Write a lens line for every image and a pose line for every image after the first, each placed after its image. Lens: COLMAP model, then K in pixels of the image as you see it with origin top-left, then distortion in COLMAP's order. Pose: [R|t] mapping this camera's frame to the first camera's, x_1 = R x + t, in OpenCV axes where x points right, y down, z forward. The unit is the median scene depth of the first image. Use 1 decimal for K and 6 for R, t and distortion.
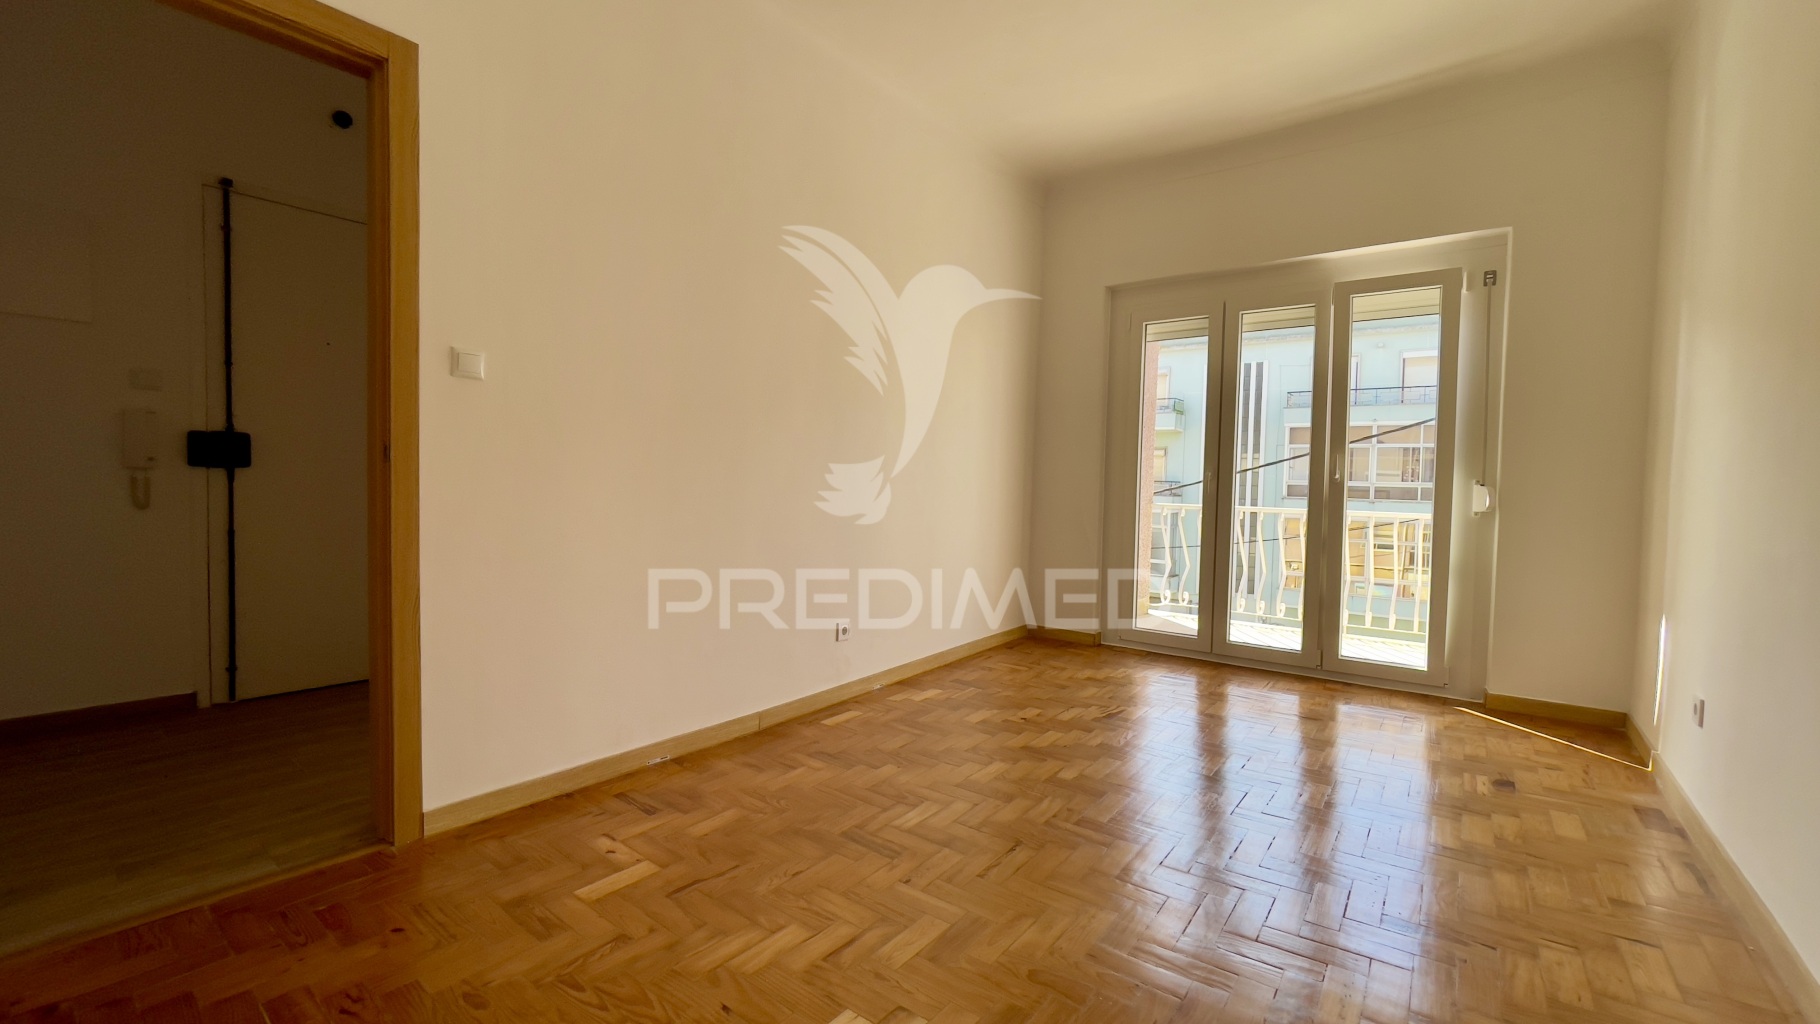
lens RADIAL K [[752.9, 0, 900.9], [0, 752.9, 507.5], [0, 0, 1]] dist [0.003783, 0.000391]
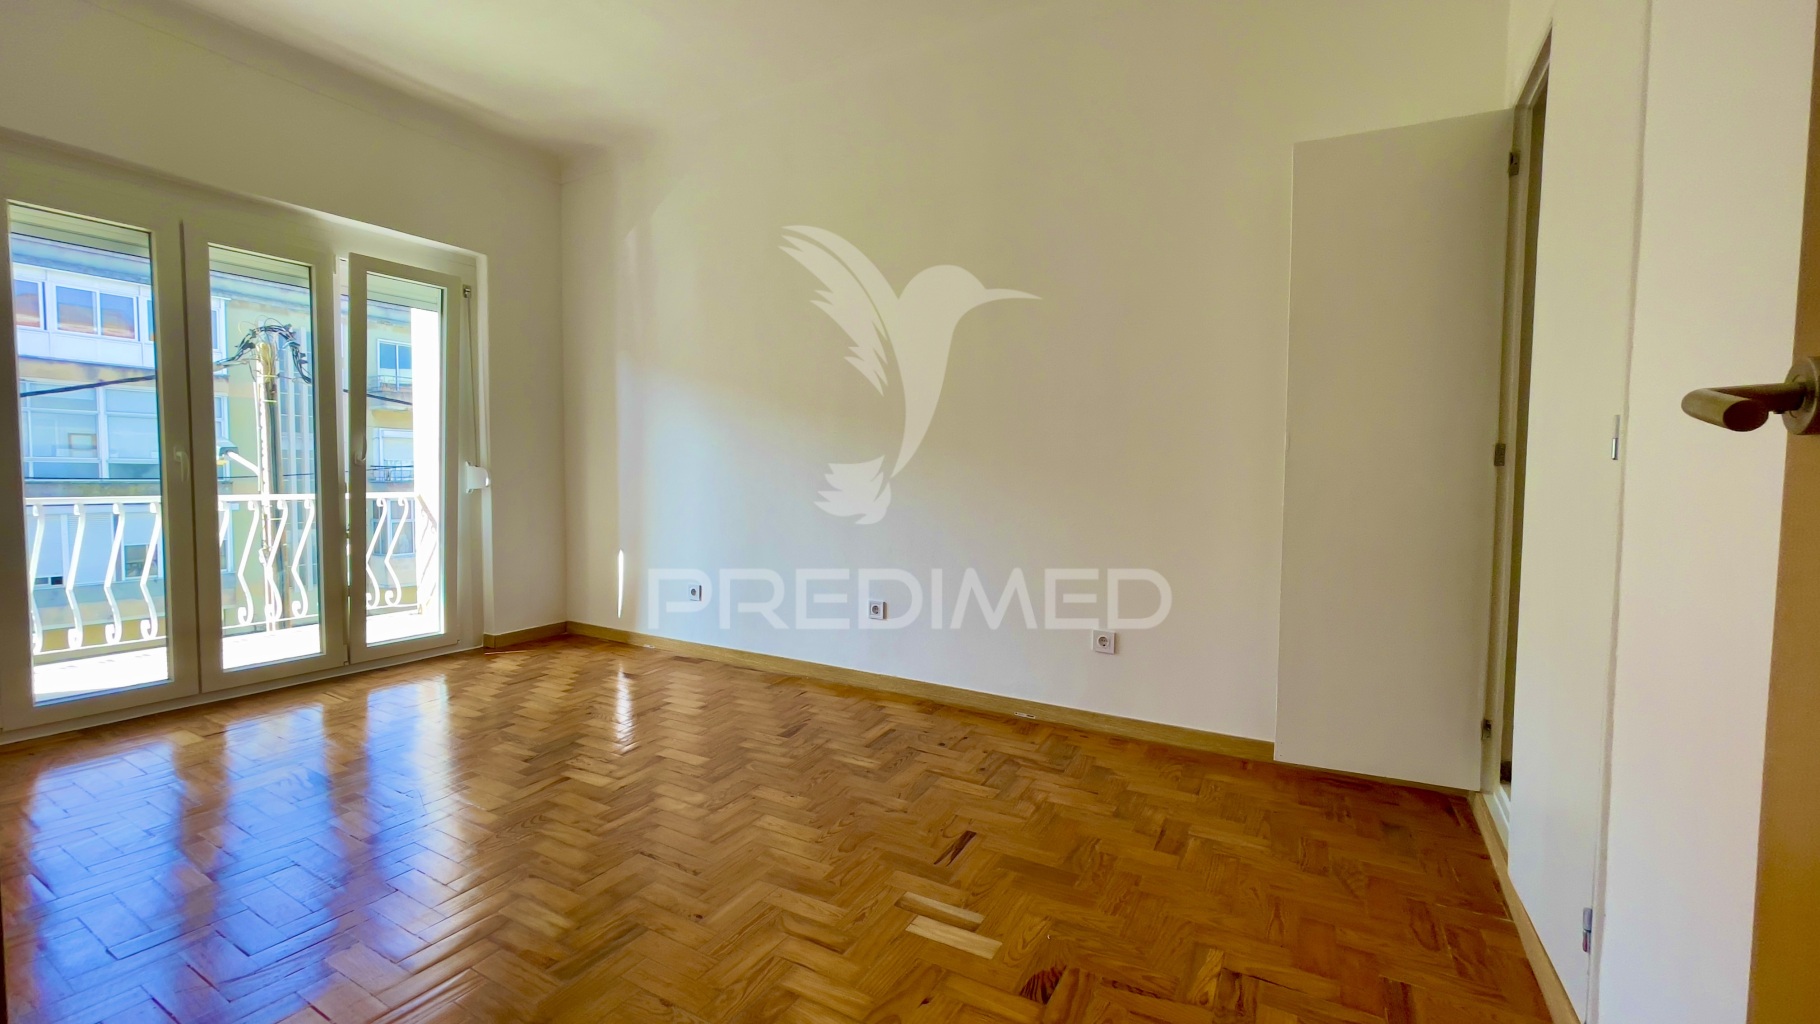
lens RADIAL K [[752.9, 0, 912.2], [0, 752.9, 506.6], [0, 0, 1]] dist [0.003783, 0.000391]
pose [[-0.143173, -0.069054, 0.987286, -0.486210], [0.028776, 0.996851, 0.073896, -0.032039], [-0.989279, 0.038990, -0.140735, 0.462866]]
